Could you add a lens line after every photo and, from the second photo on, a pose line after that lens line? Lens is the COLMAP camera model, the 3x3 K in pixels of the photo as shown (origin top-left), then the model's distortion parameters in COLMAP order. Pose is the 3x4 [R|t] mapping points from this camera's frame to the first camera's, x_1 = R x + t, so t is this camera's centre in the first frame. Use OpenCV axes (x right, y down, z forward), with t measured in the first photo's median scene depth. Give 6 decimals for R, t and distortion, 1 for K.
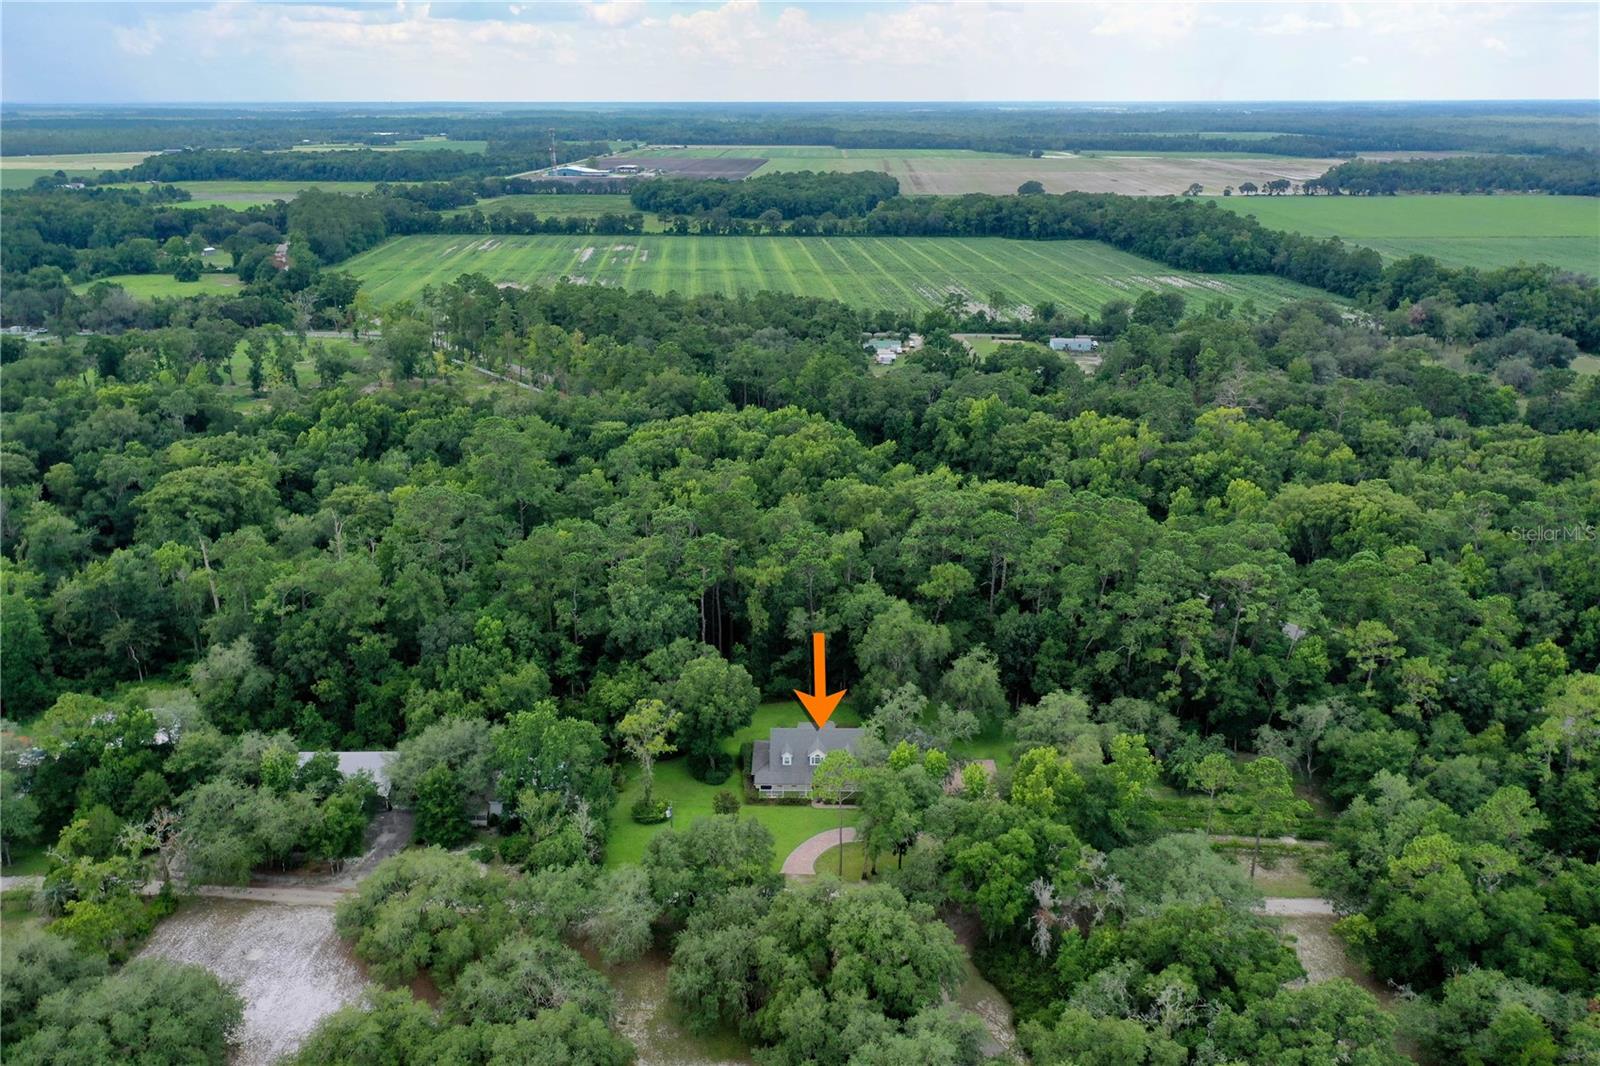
lens RADIAL K [[1285.8, 0, 803.4], [0, 1285.8, 522.1], [0, 0, 1]] dist [0.011180, -0.006556]
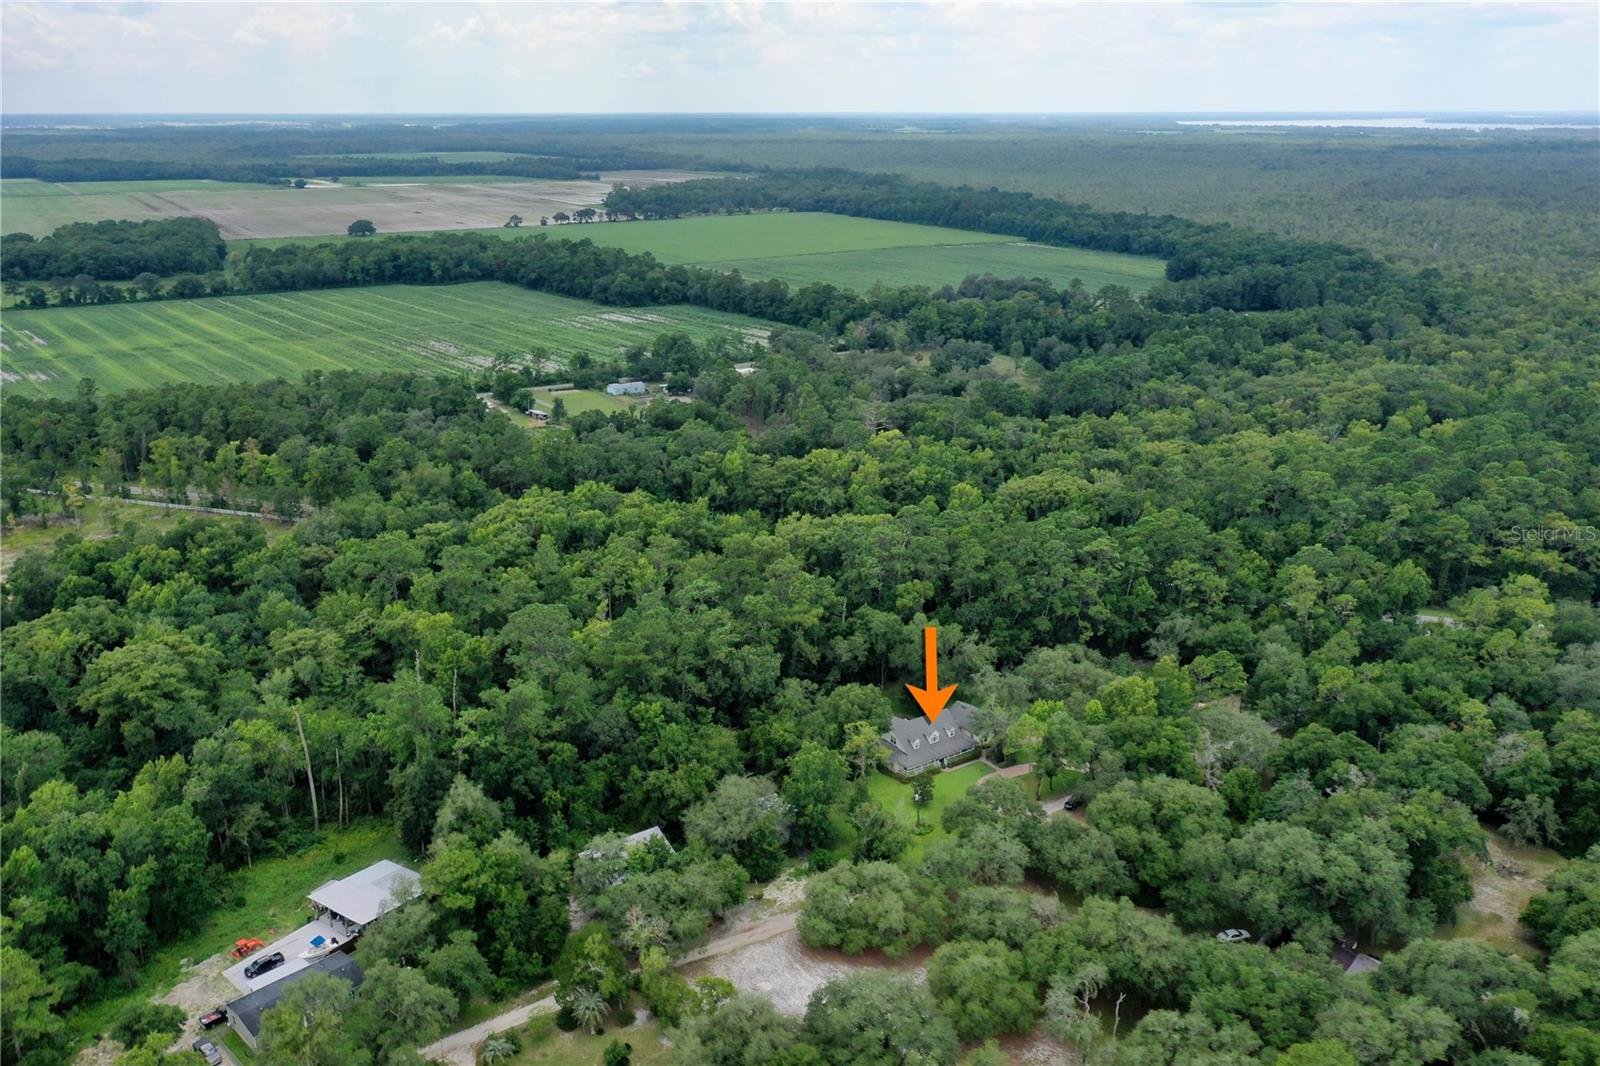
lens RADIAL K [[1285.8, 0, 801.2], [0, 1285.8, 536.3], [0, 0, 1]] dist [0.011180, -0.006556]
pose [[0.821735, -0.180338, 0.540583, -0.171290], [0.178218, 0.982350, 0.056804, -0.026798], [-0.541286, 0.049663, 0.839371, -0.014866]]
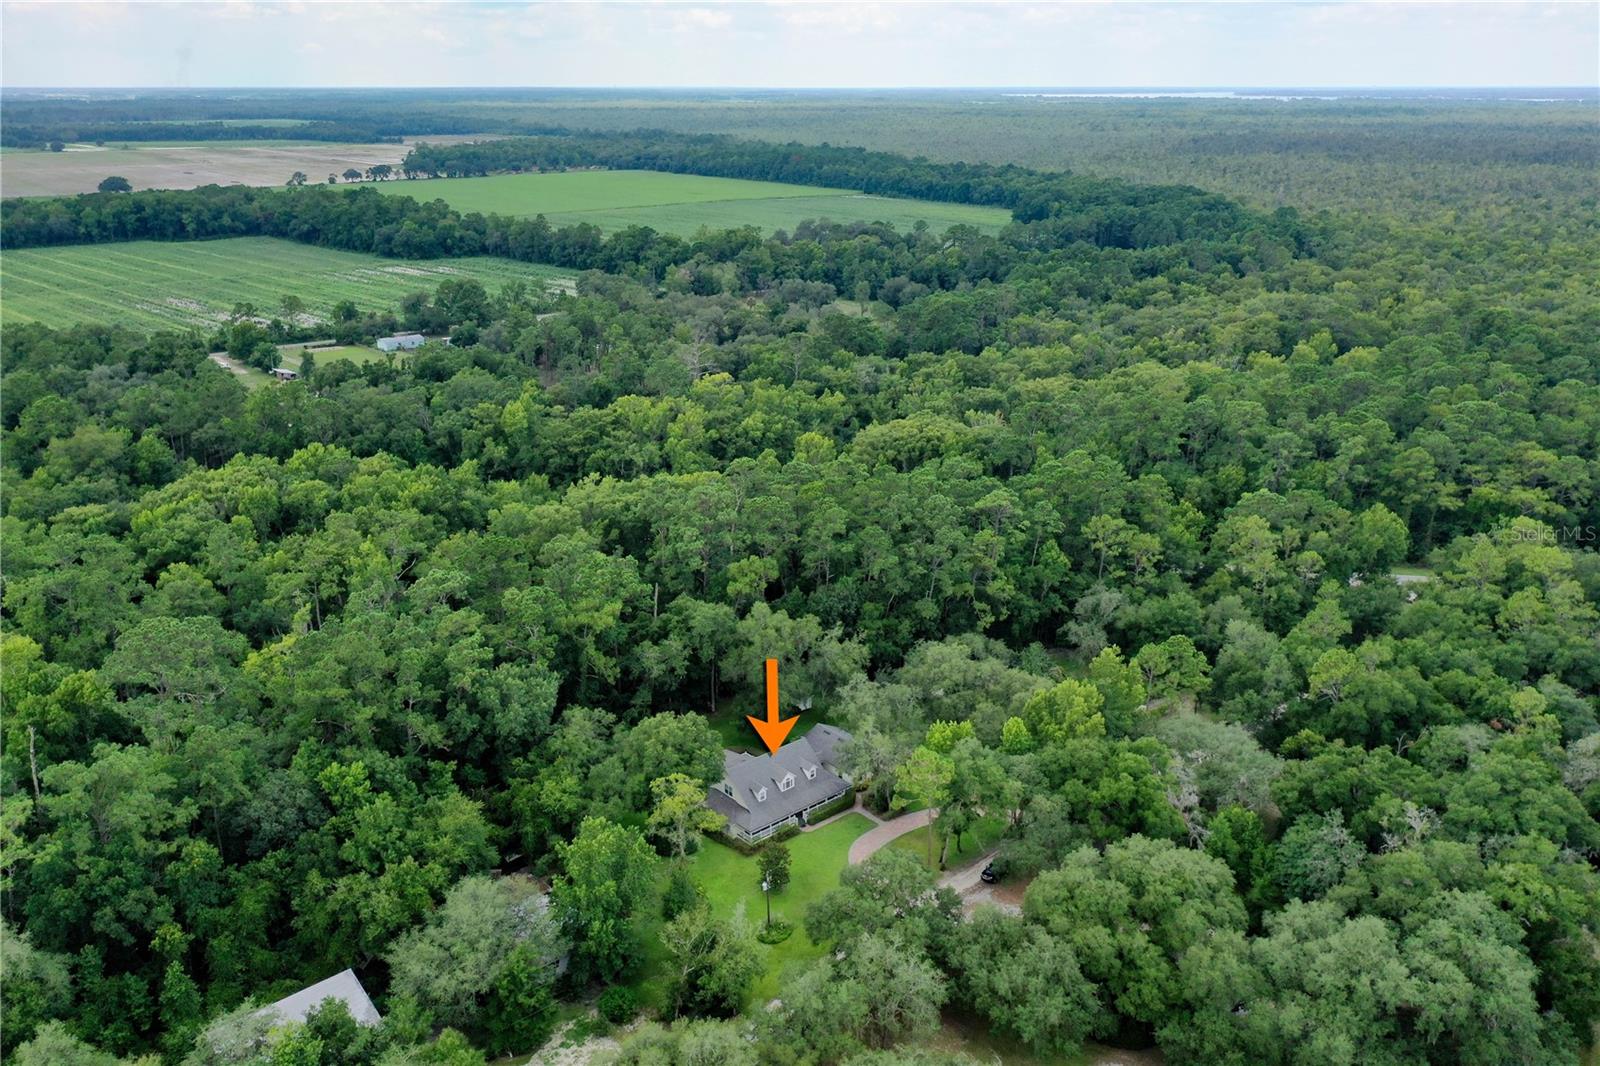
lens RADIAL K [[1285.8, 0, 797.9], [0, 1285.8, 541.8], [0, 0, 1]] dist [0.011180, -0.006556]
pose [[0.743963, -0.222711, 0.630015, -0.114463], [0.208296, 0.973140, 0.098036, -0.016156], [-0.634927, 0.058294, 0.770370, 0.057383]]
